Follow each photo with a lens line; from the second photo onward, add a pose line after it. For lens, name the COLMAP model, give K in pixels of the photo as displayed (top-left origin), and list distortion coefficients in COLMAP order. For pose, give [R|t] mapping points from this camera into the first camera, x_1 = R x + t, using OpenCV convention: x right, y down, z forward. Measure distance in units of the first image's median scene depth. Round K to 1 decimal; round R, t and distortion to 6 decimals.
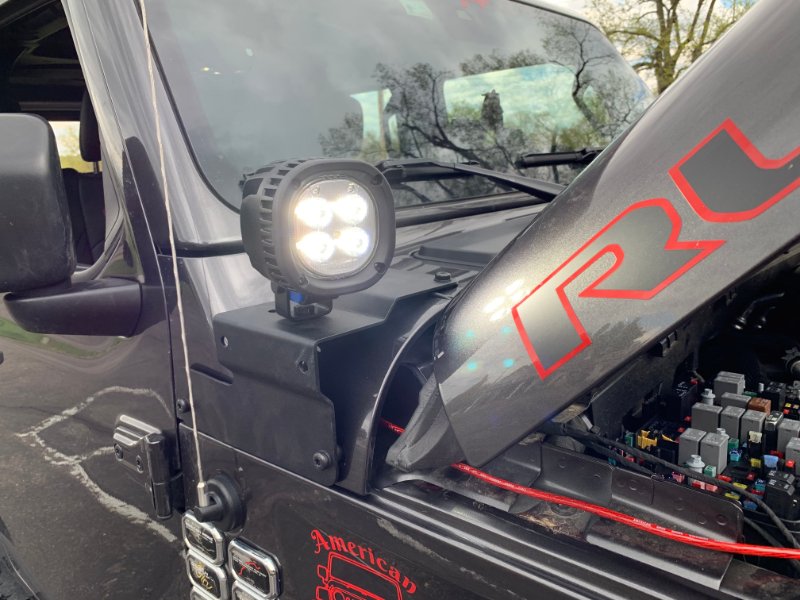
lens RADIAL K [[619.7, 0, 400.0], [0, 619.7, 300.0], [0, 0, 1]] dist [-0.000816, -0.006983]
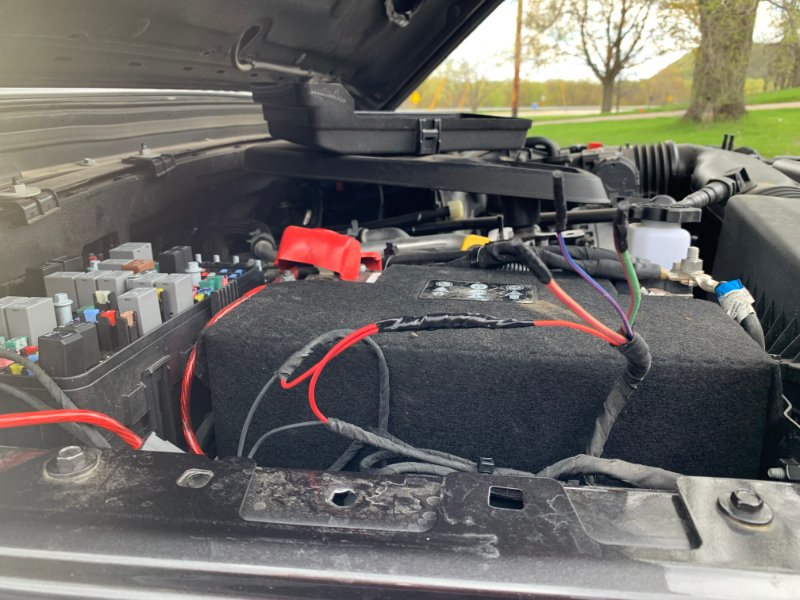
lens RADIAL K [[619.7, 0, 400.0], [0, 619.7, 300.0], [0, 0, 1]] dist [-0.000816, -0.006983]
pose [[0.845419, -0.117756, 0.520961, 0.396350], [0.086661, 0.992711, 0.083756, 0.157180], [-0.527026, -0.025662, 0.849462, 0.096681]]
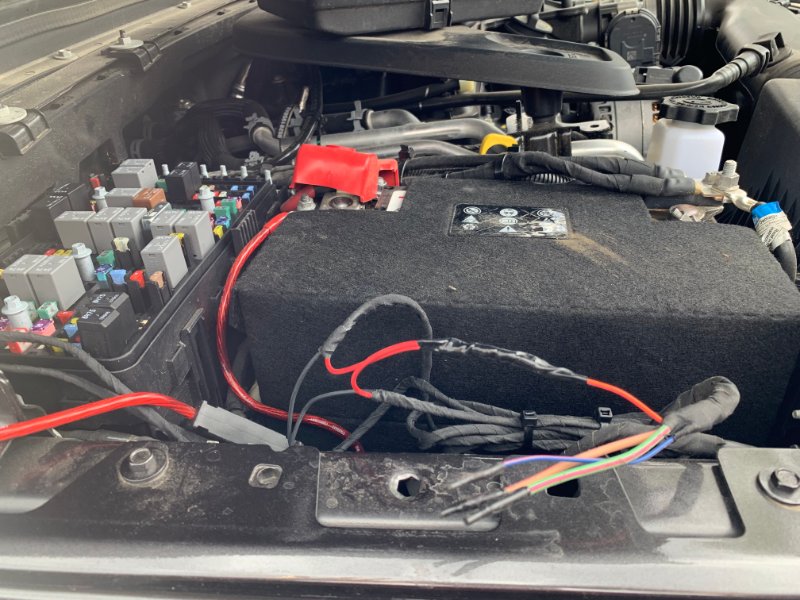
lens RADIAL K [[614.0, 0, 400.0], [0, 614.0, 300.0], [0, 0, 1]] dist [-0.004547, 0.000011]
pose [[0.826417, -0.290835, 0.482130, 0.388674], [0.116629, 0.926119, 0.358750, 0.042496], [-0.550847, -0.240247, 0.799280, 0.150744]]
